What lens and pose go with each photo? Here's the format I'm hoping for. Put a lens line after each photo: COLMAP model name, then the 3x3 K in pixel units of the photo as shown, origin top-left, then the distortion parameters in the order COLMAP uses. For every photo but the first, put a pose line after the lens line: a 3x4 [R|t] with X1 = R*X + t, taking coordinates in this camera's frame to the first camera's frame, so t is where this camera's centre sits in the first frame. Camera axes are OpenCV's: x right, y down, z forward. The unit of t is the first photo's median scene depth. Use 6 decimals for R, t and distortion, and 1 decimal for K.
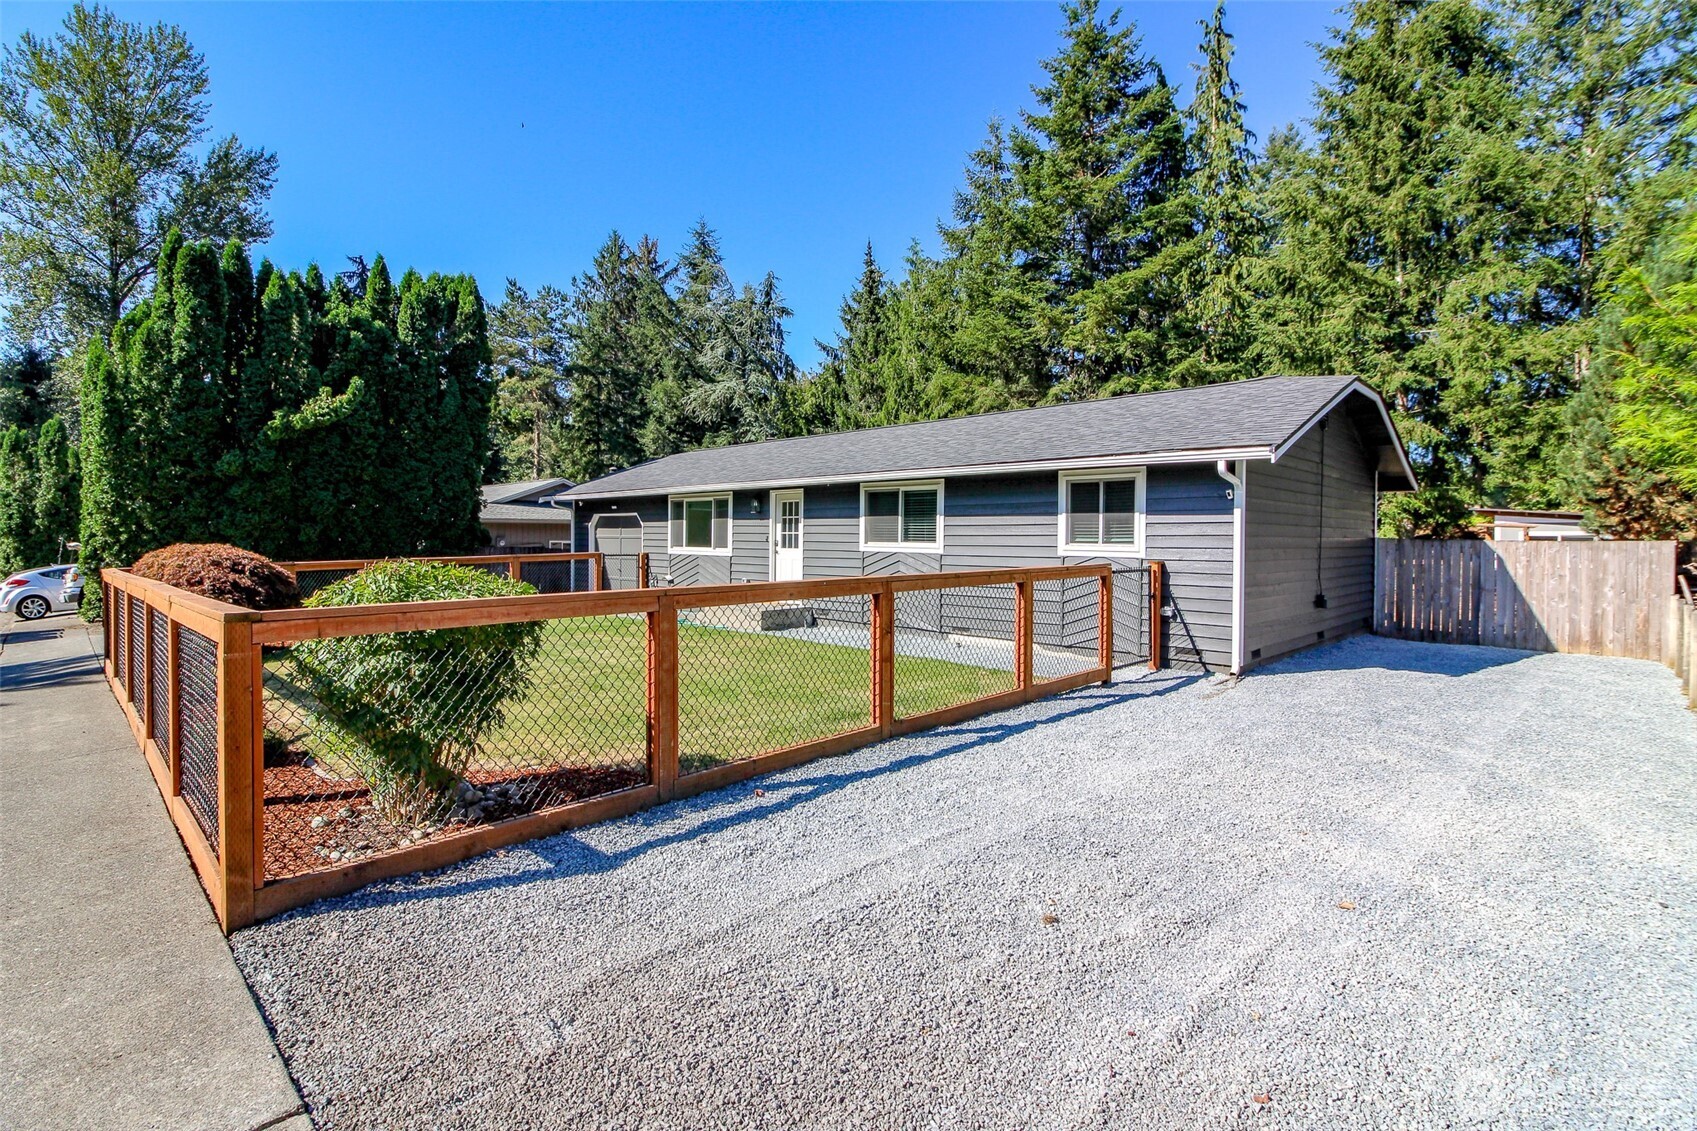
lens RADIAL K [[784.6, 0, 837.8], [0, 784.6, 549.4], [0, 0, 1]] dist [0.021661, -0.015822]
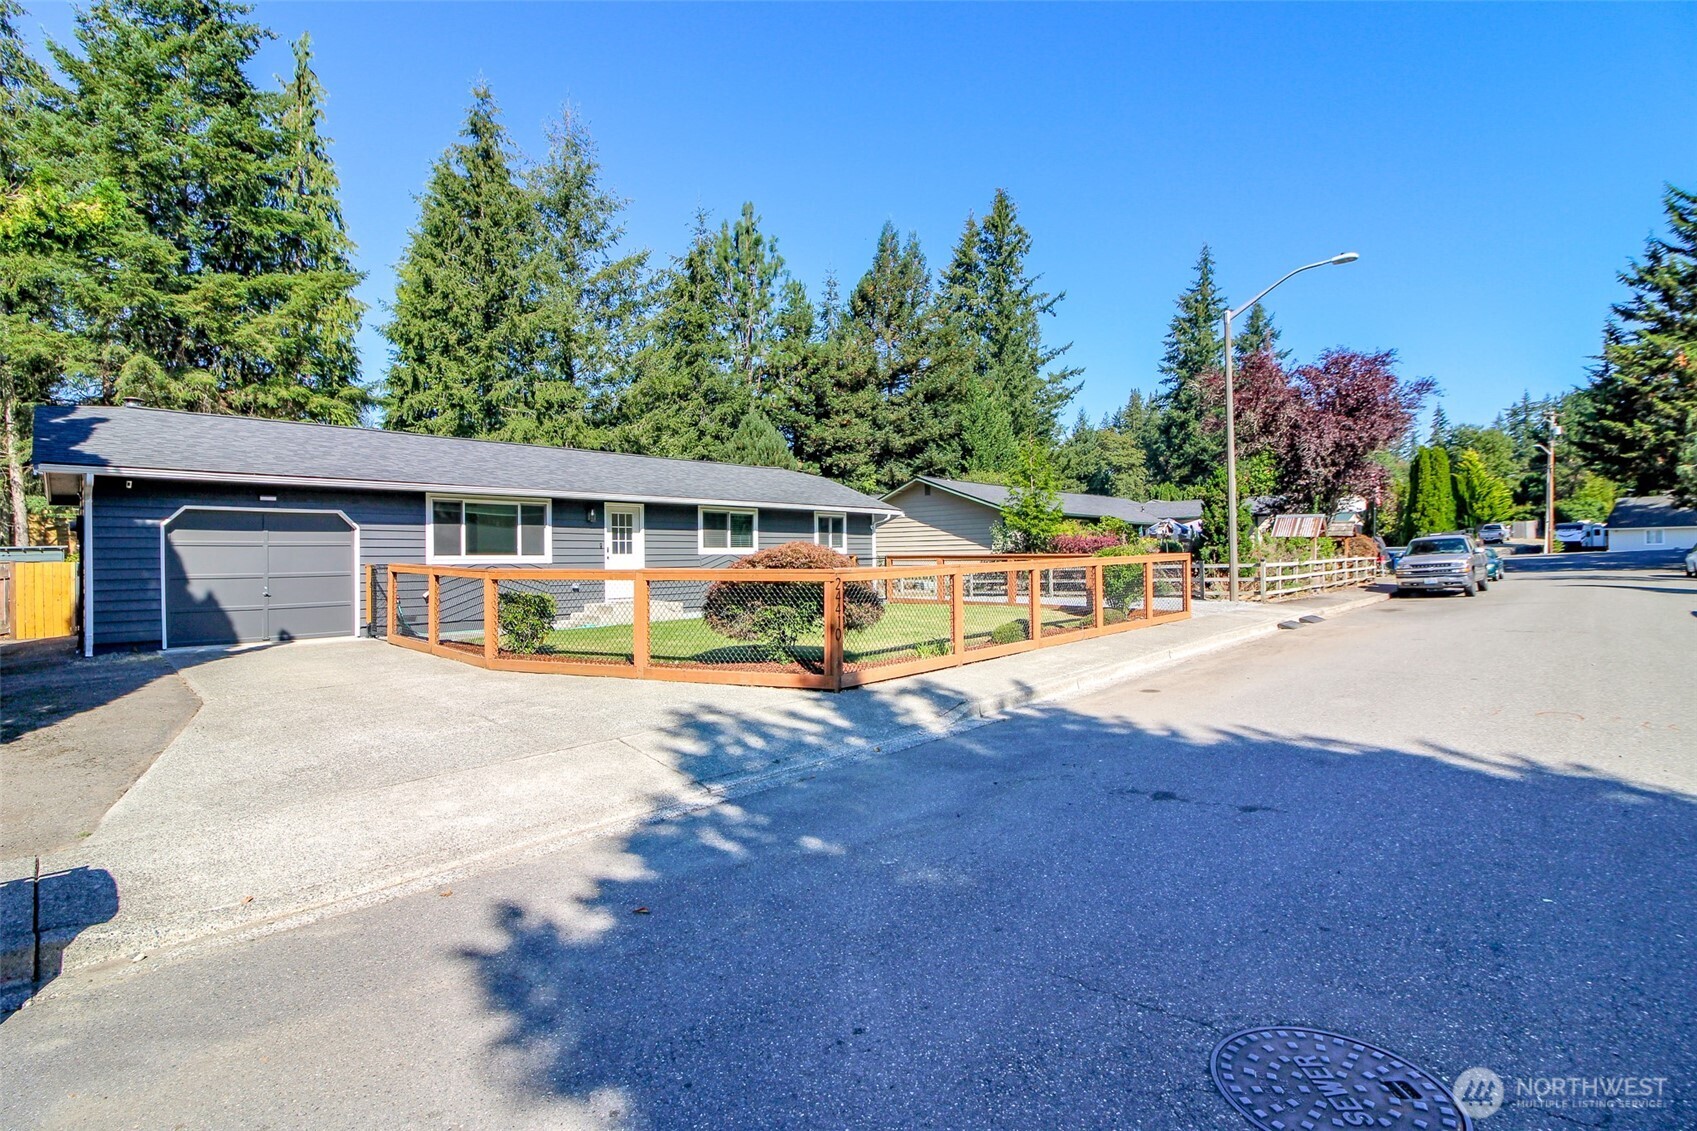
lens RADIAL K [[784.6, 0, 837.8], [0, 784.6, 549.4], [0, 0, 1]] dist [0.021661, -0.015822]
pose [[-0.003757, 0.004816, 0.999981, -1.214972], [0.026337, 0.999642, -0.004715, 0.005808], [-0.999646, 0.026319, -0.003882, 0.679878]]
